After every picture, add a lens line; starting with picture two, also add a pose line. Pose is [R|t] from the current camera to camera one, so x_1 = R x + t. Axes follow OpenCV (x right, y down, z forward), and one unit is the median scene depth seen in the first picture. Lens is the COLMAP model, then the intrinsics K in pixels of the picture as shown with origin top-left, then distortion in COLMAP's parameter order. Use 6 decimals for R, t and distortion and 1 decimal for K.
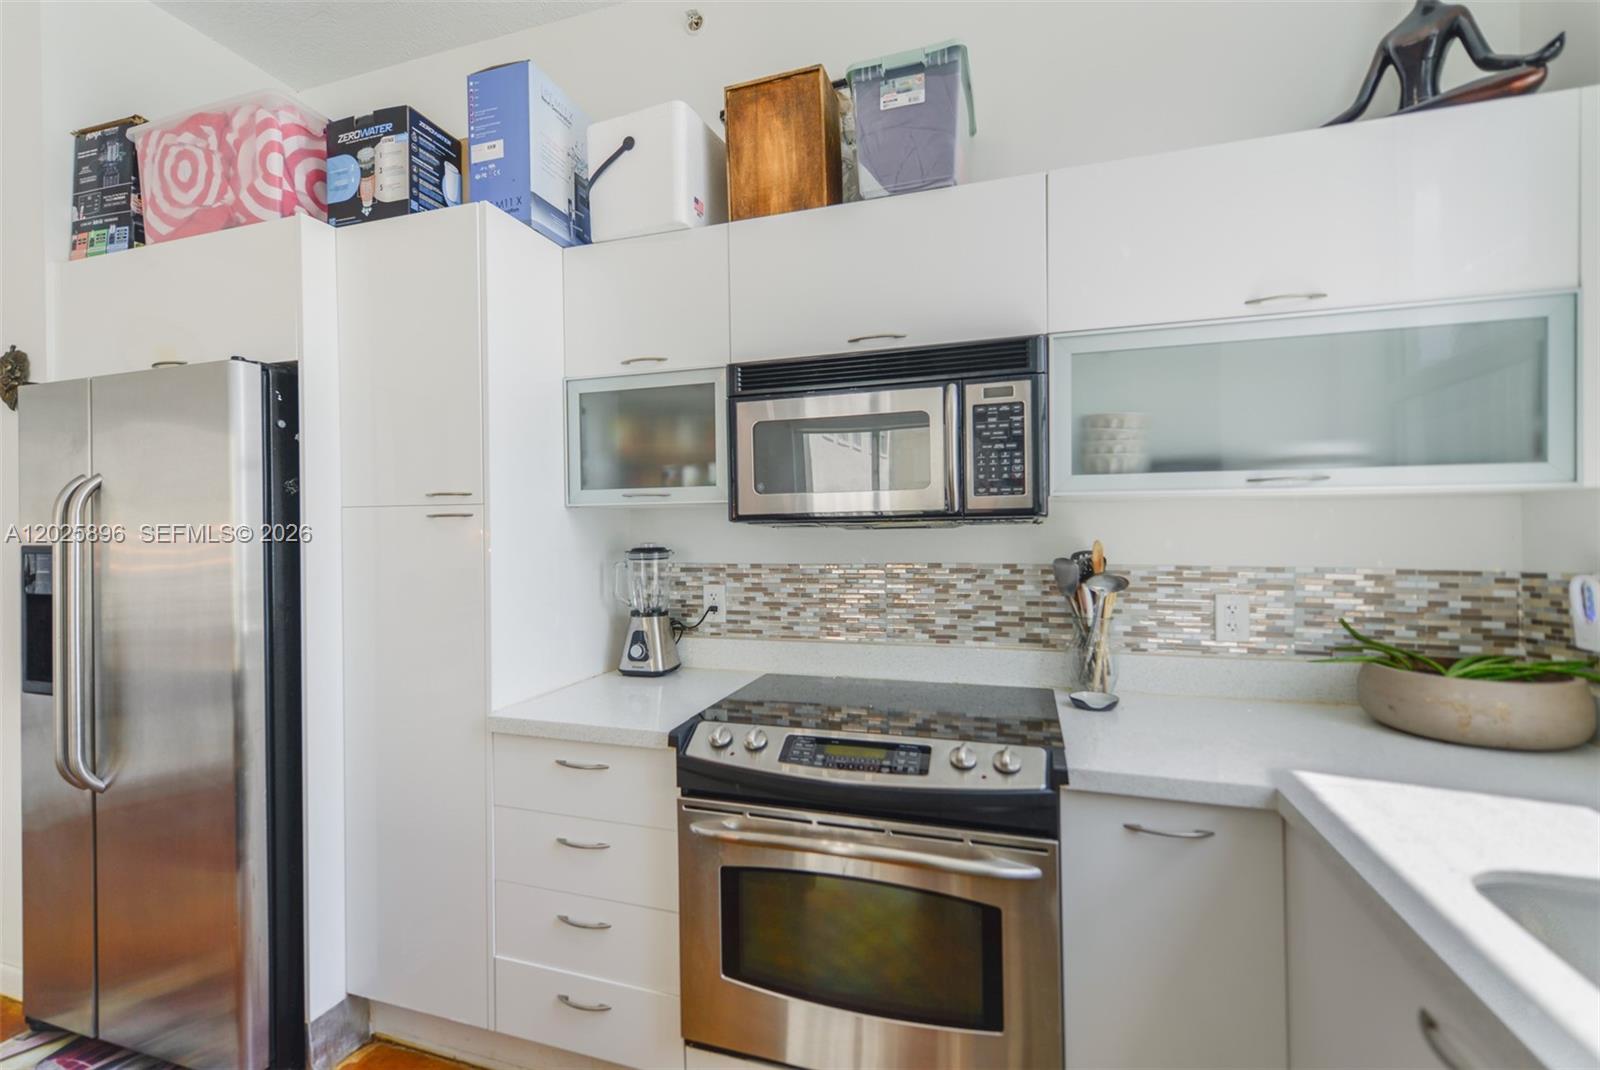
lens RADIAL K [[695.3, 0, 797.0], [0, 695.3, 532.3], [0, 0, 1]] dist [0.003221, 0.000455]
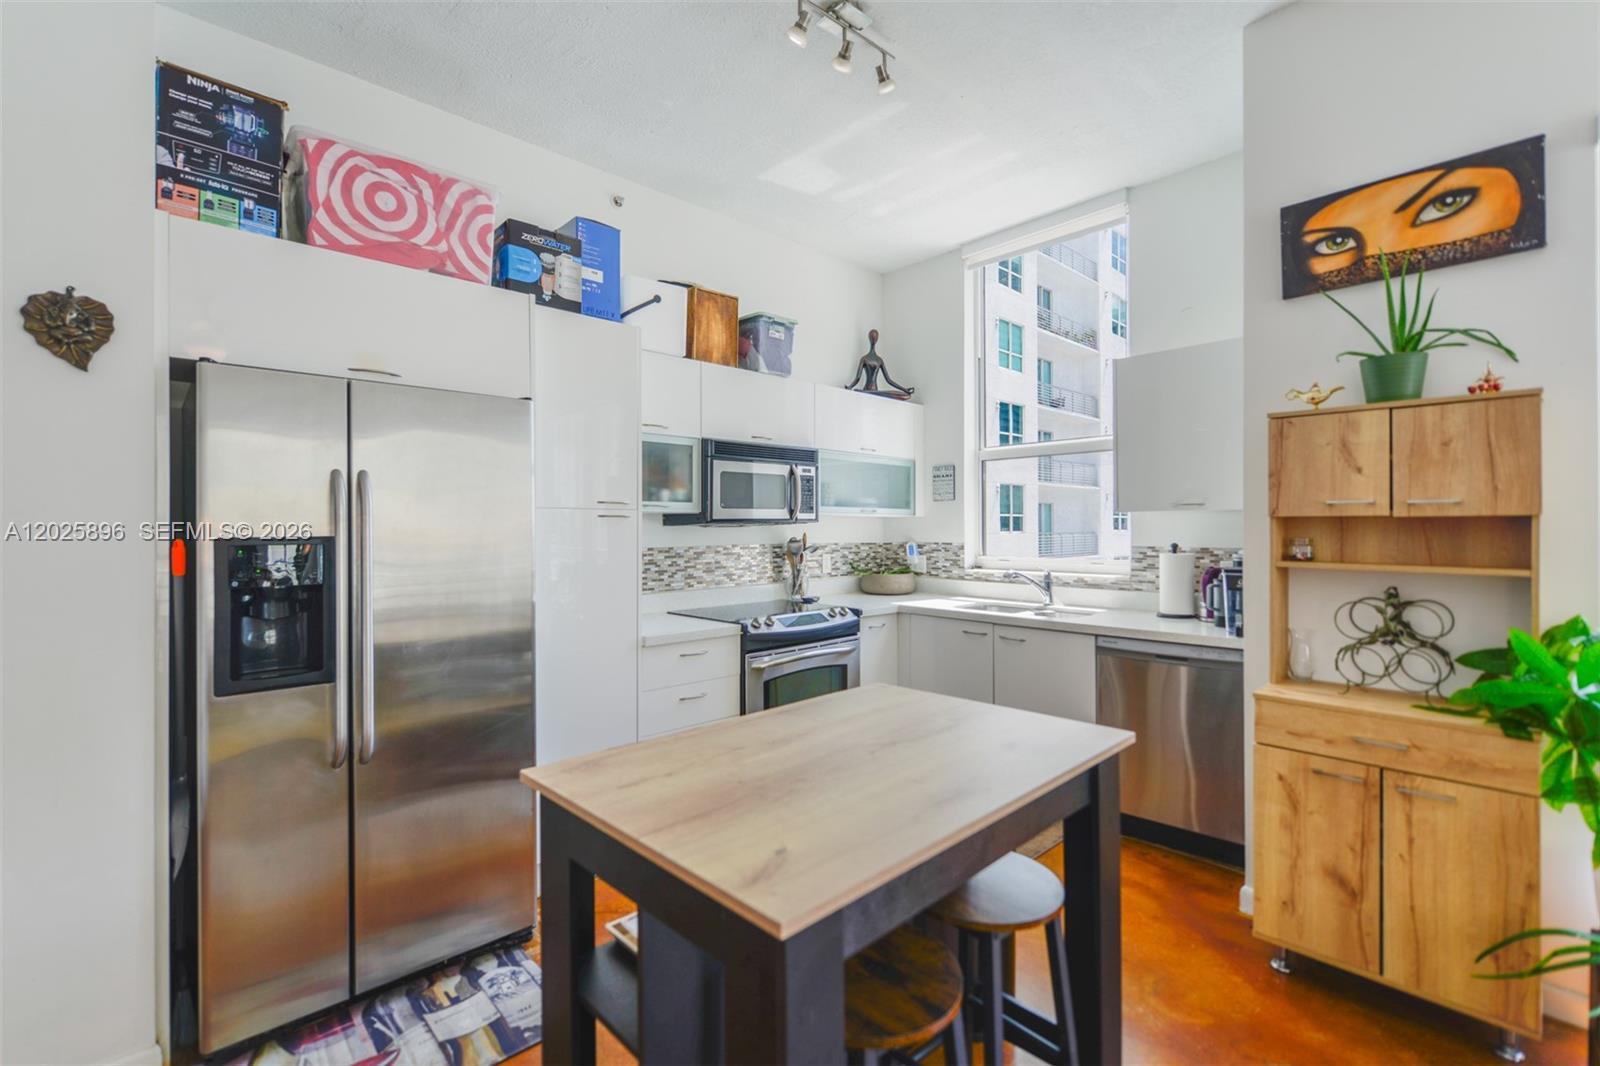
lens RADIAL K [[703.6, 0, 789.1], [0, 703.6, 525.7], [0, 0, 1]] dist [0.004745, -0.004890]
pose [[0.484396, 0.010289, 0.874788, -1.594194], [0.004373, 0.999890, -0.014181, 0.020871], [-0.874838, 0.010694, 0.484298, -0.109185]]
